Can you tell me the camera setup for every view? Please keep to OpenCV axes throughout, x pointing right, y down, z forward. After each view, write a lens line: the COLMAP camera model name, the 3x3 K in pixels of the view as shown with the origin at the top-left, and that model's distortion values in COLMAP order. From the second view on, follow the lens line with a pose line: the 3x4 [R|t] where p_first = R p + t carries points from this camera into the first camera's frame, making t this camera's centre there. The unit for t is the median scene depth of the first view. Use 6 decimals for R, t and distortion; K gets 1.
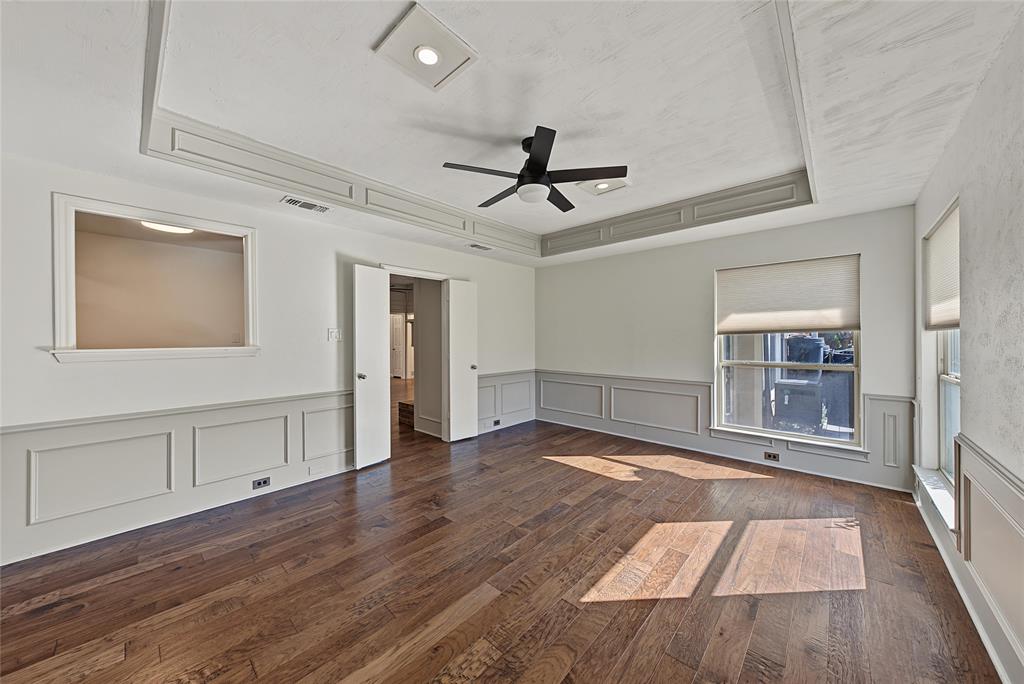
lens RADIAL K [[350.4, 0, 522.8], [0, 350.4, 339.3], [0, 0, 1]] dist [0.000238, -0.000092]
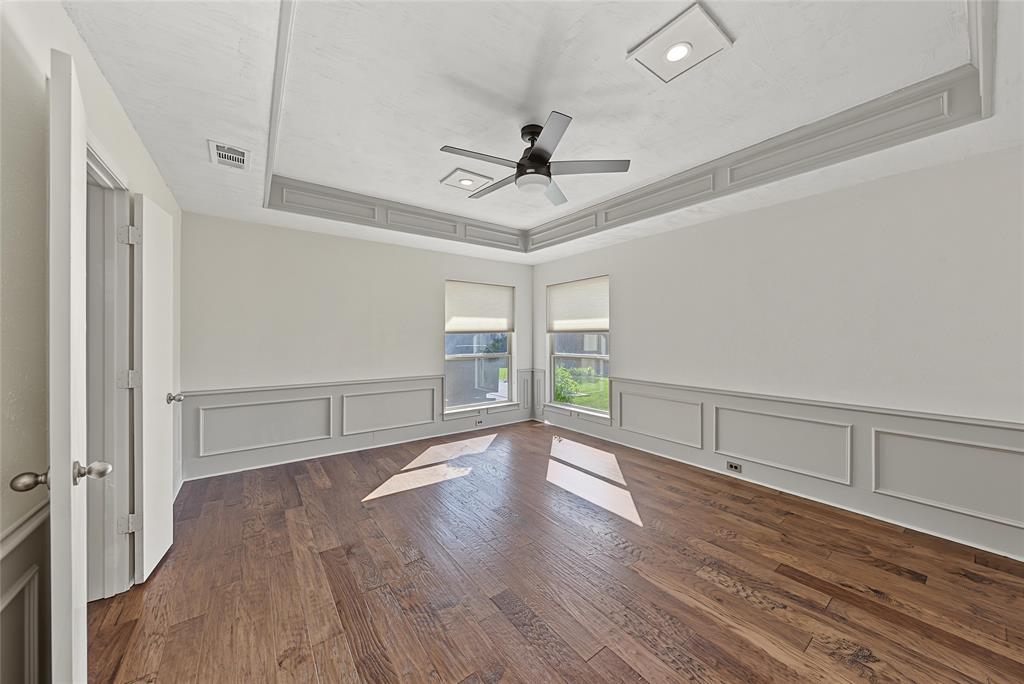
lens RADIAL K [[350.4, 0, 519.0], [0, 350.4, 338.1], [0, 0, 1]] dist [0.000238, -0.000092]
pose [[0.209501, -0.000980, 0.977808, -0.637316], [0.001294, 0.999999, 0.000725, 0.001041], [-0.977808, 0.001114, 0.209502, 0.584013]]
